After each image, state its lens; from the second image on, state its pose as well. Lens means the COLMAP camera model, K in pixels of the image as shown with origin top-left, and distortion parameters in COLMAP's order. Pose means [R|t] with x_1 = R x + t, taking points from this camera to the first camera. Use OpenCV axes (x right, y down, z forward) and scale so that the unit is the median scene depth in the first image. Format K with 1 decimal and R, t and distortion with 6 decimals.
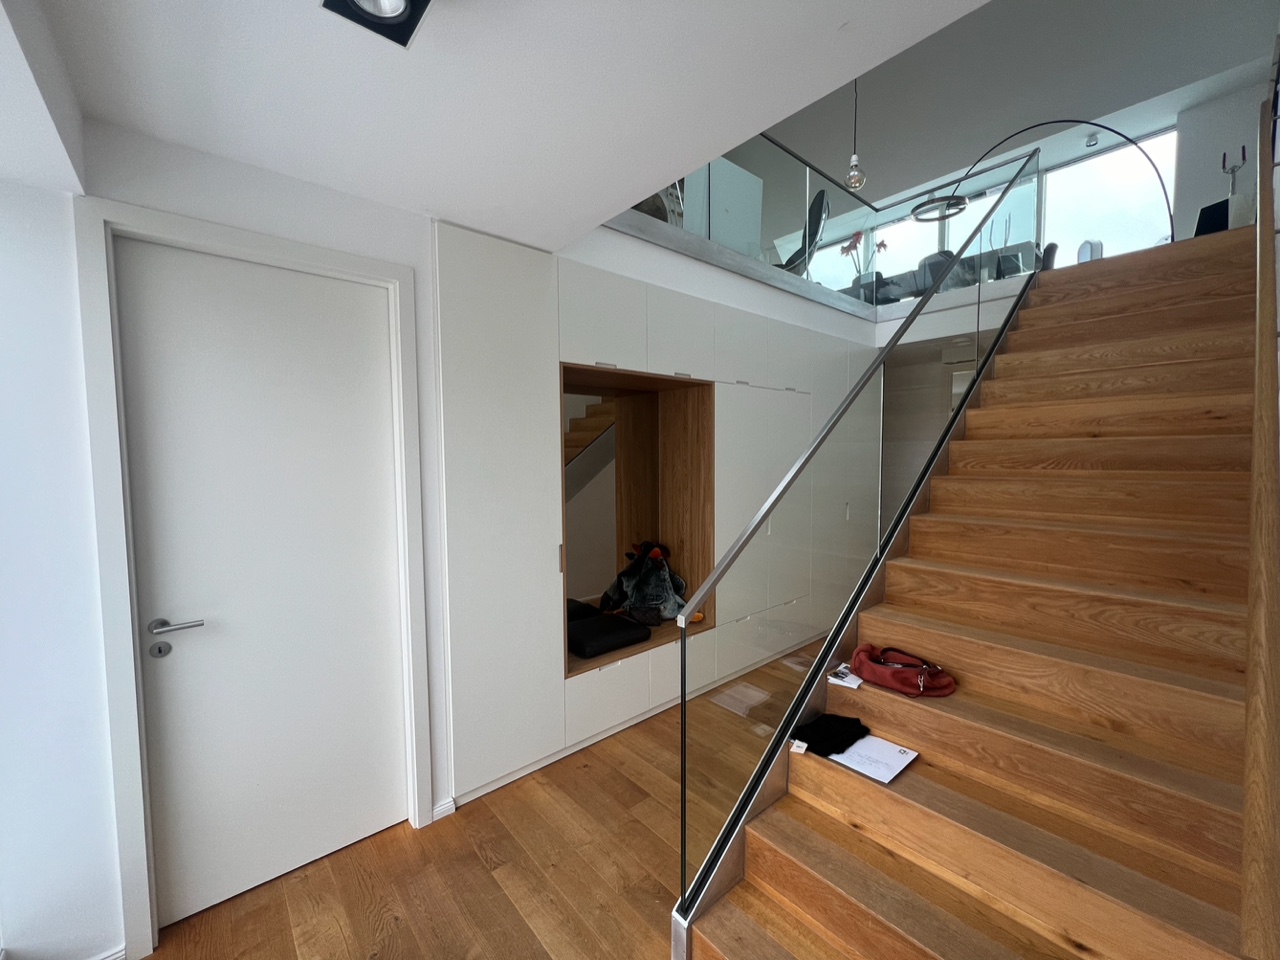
lens RADIAL K [[513.2, 0, 639.4], [0, 513.2, 482.5], [0, 0, 1]] dist [-0.006416, 0.001267]
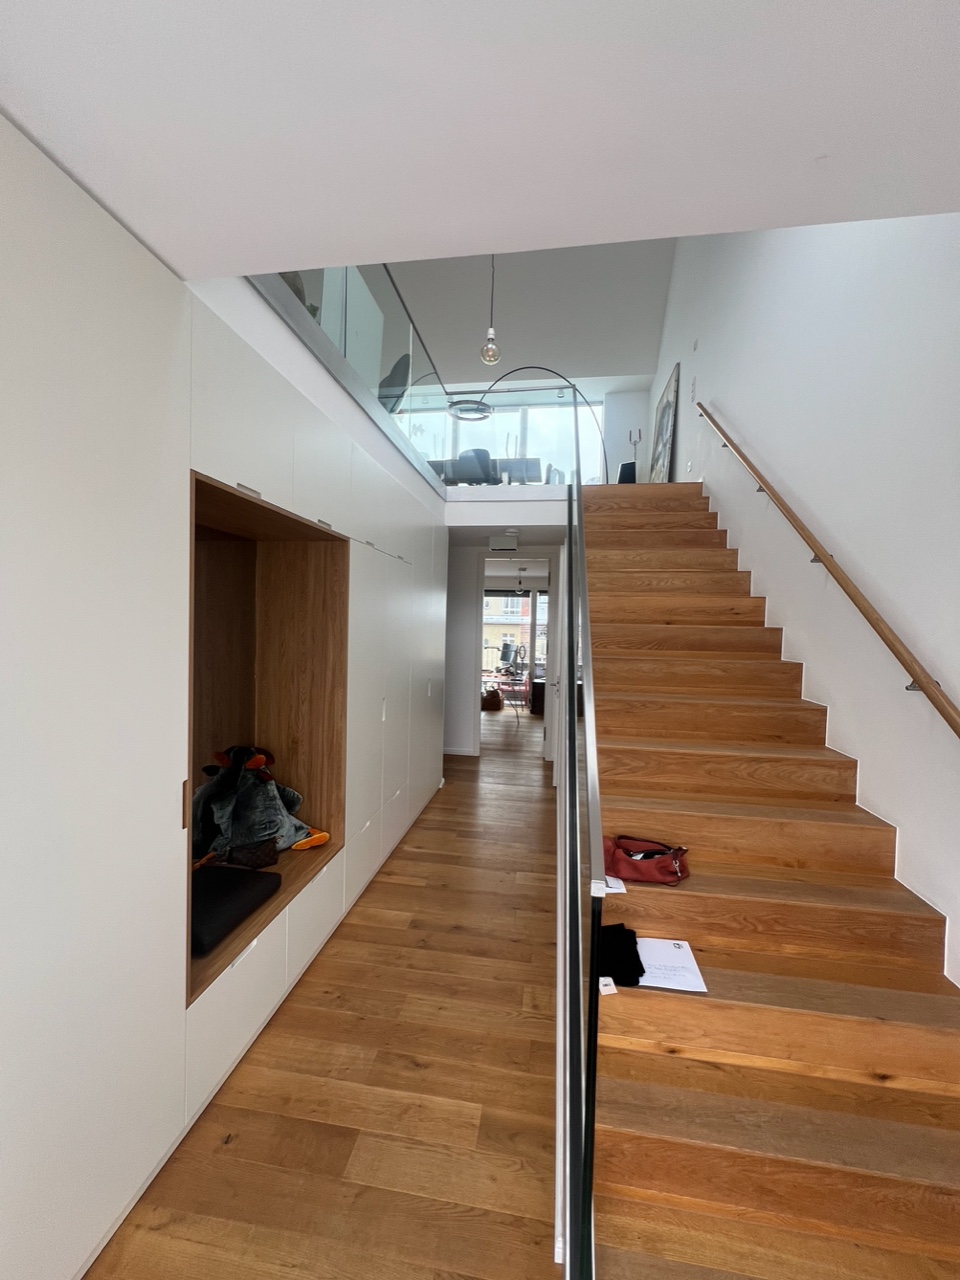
lens RADIAL K [[513.2, 0, 479.9], [0, 513.2, 639.2], [0, 0, 1]] dist [-0.006416, 0.001267]
pose [[0.761232, 0.010560, 0.648393, -0.280535], [0.004911, 0.999745, -0.022048, -0.025369], [-0.648461, 0.019968, 0.760986, 0.338084]]
